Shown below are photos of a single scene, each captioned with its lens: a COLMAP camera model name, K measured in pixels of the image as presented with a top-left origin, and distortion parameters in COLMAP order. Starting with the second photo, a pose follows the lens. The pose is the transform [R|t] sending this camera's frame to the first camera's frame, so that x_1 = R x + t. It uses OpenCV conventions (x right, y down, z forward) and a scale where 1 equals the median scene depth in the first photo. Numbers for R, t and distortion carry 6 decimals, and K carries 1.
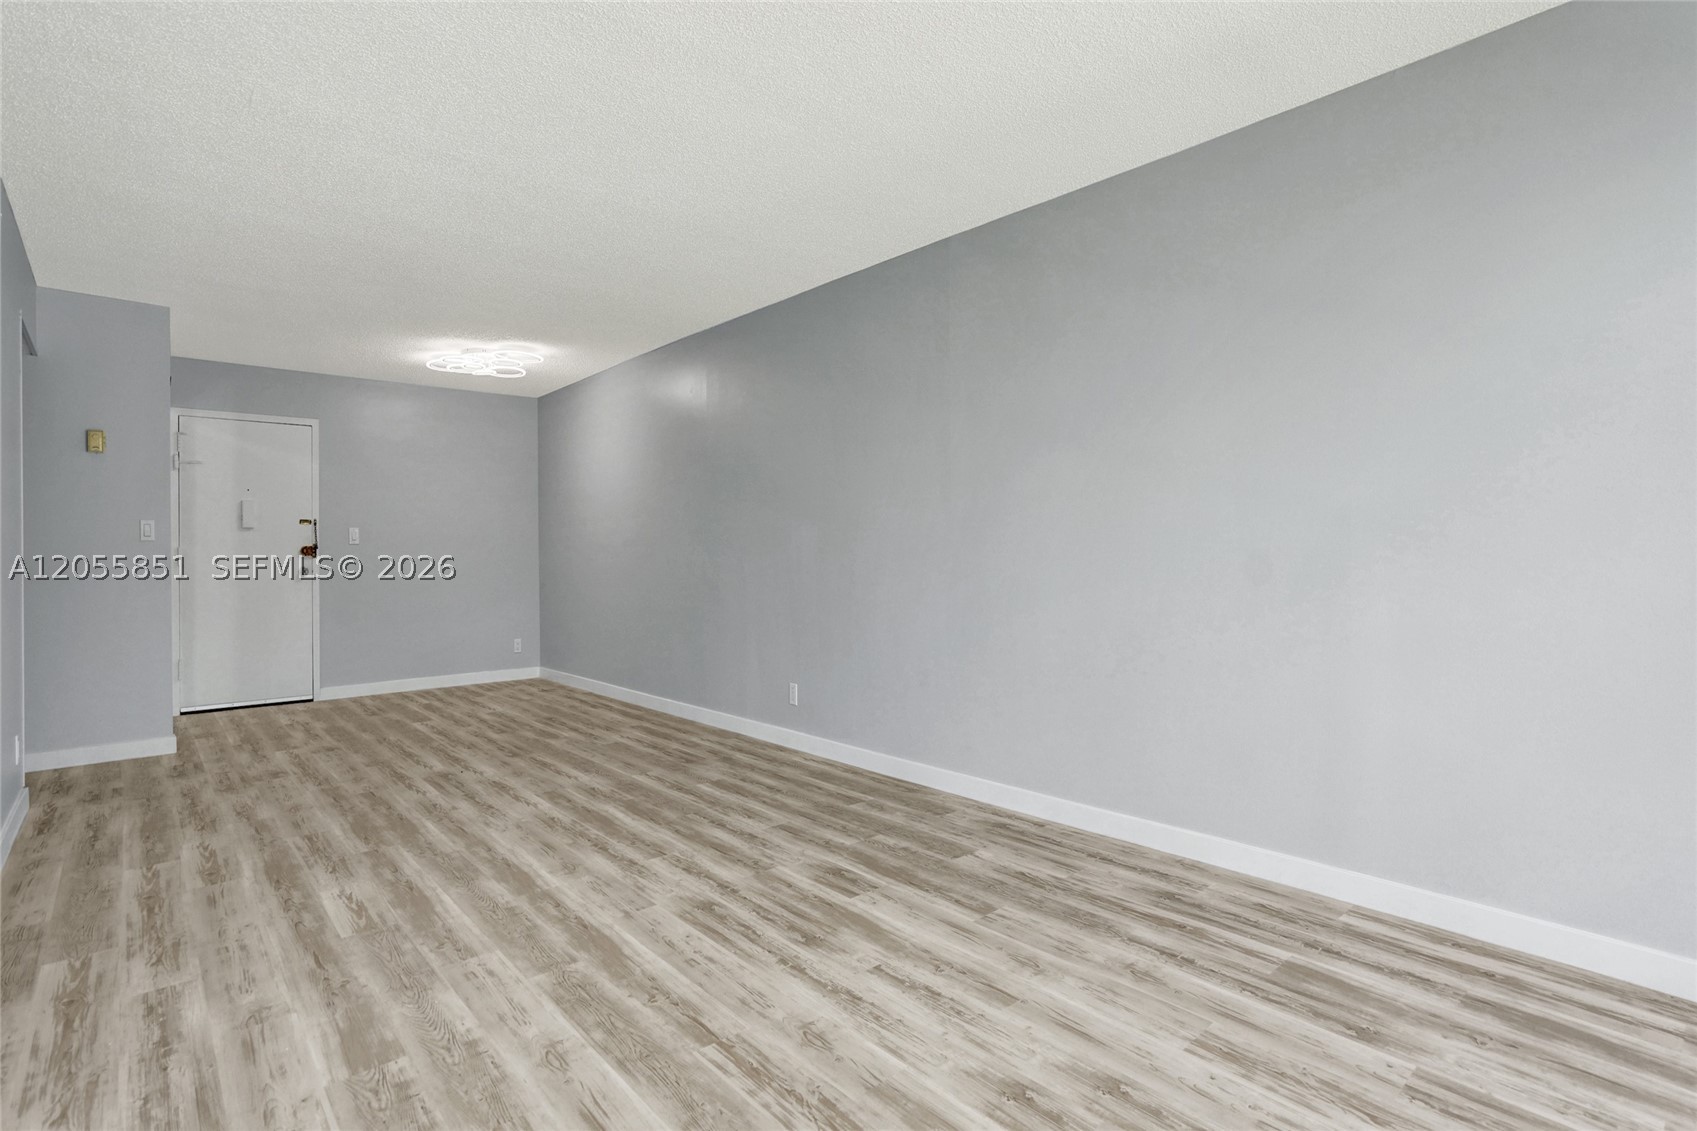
lens RADIAL K [[807.9, 0, 854.7], [0, 807.9, 557.9], [0, 0, 1]] dist [-0.040512, 0.016618]
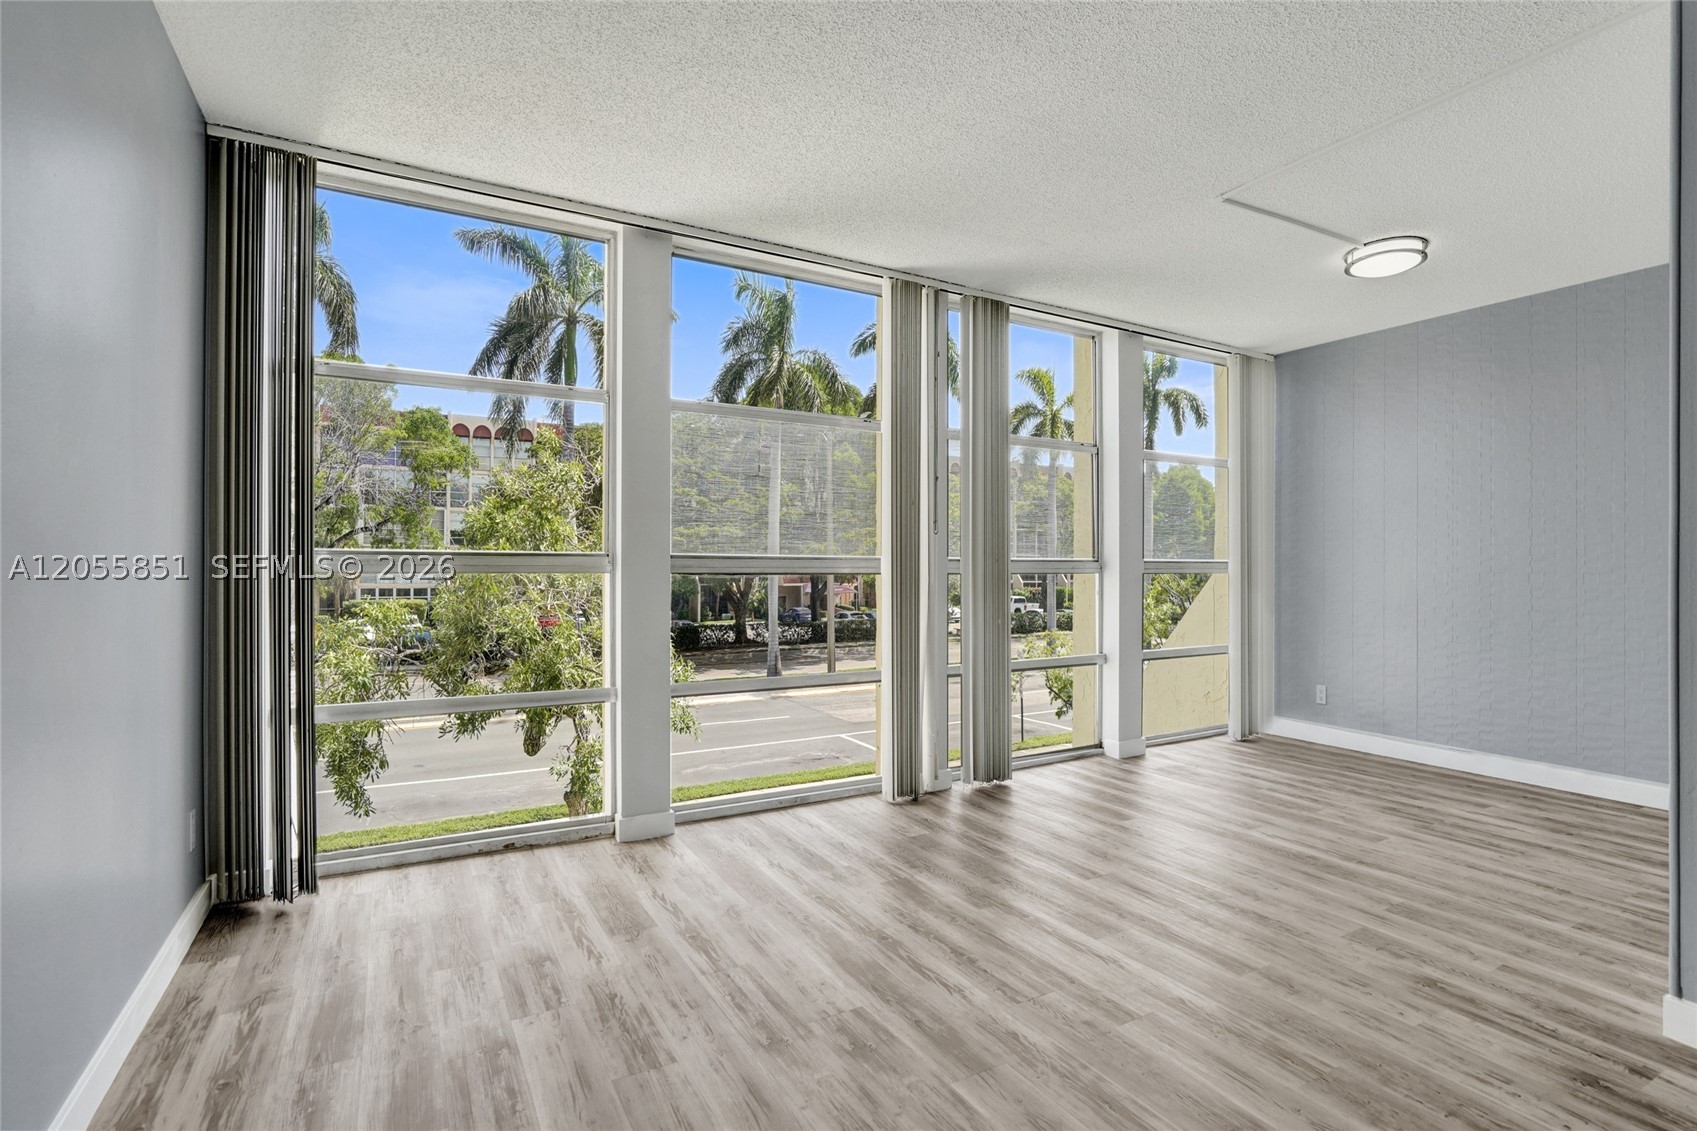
lens RADIAL K [[807.9, 0, 837.3], [0, 807.9, 562.6], [0, 0, 1]] dist [-0.040512, 0.016618]
pose [[-0.974266, 0.004204, 0.225363, -0.021435], [0.004897, 0.999985, 0.002515, -0.027885], [-0.225349, 0.003554, -0.974272, 1.682512]]
